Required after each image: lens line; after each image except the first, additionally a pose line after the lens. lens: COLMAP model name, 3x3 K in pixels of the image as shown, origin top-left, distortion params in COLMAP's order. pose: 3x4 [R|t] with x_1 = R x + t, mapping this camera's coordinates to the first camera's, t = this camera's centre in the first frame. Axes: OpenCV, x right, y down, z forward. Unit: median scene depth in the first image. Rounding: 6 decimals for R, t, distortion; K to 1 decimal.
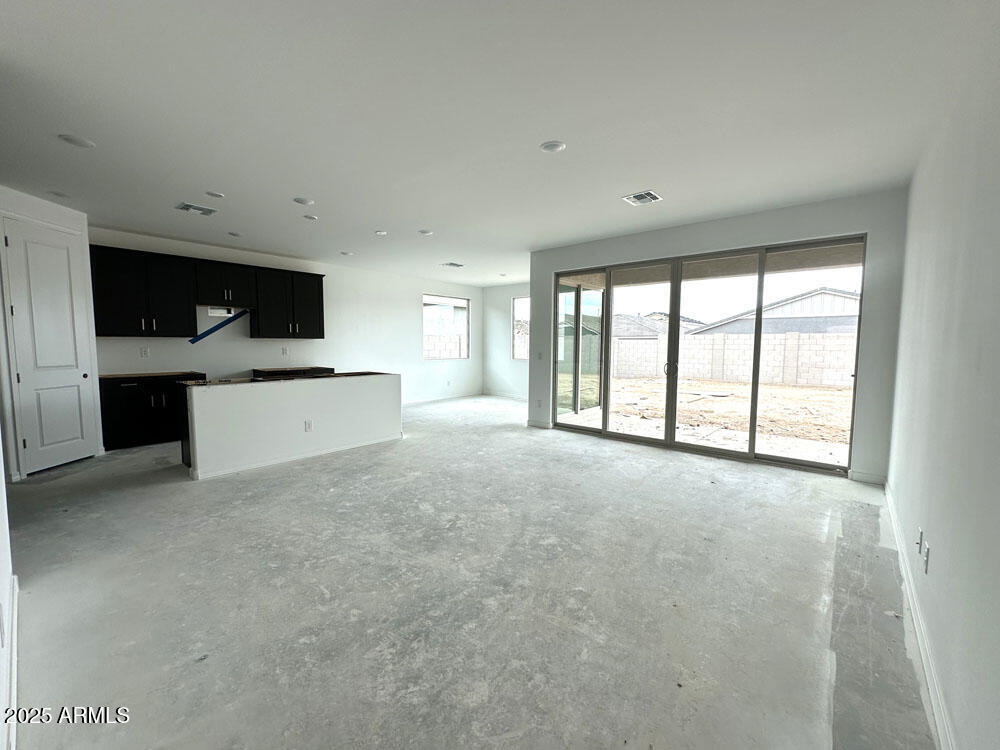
lens RADIAL K [[408.9, 0, 500.0], [0, 408.9, 375.0], [0, 0, 1]] dist [-0.002150, 0.000234]
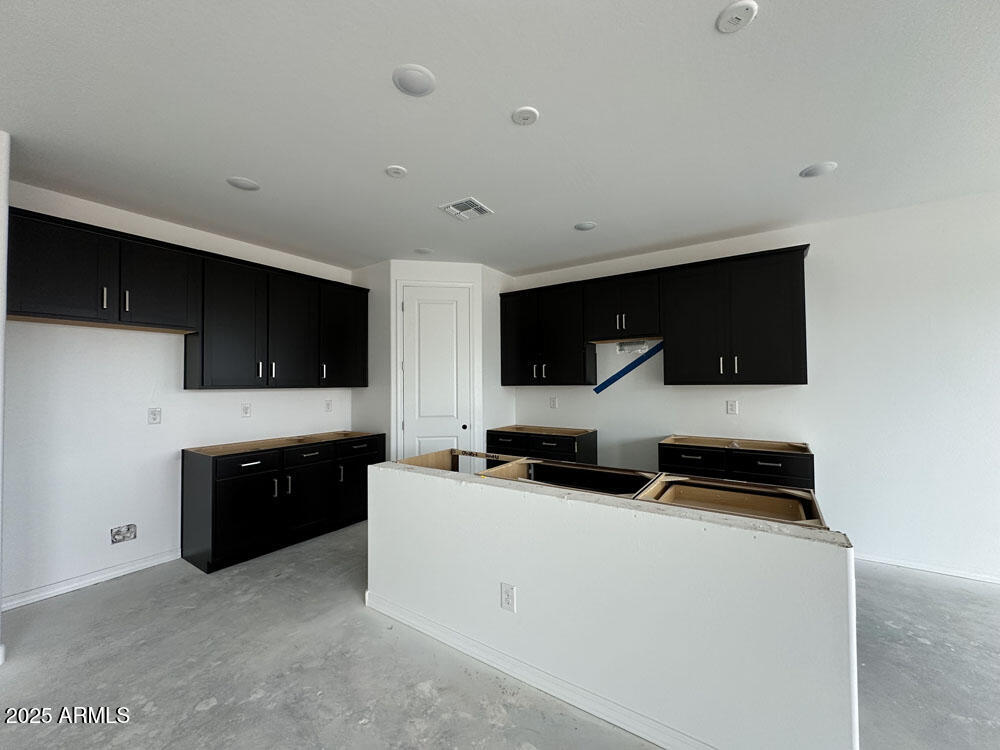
lens RADIAL K [[398.1, 0, 500.0], [0, 398.1, 375.0], [0, 0, 1]] dist [-0.000987, 0.000318]
pose [[0.117400, -0.026435, -0.992733, -0.051446], [-0.069885, 0.996947, -0.034811, -0.093758], [0.990623, 0.073464, 0.115195, 0.951885]]
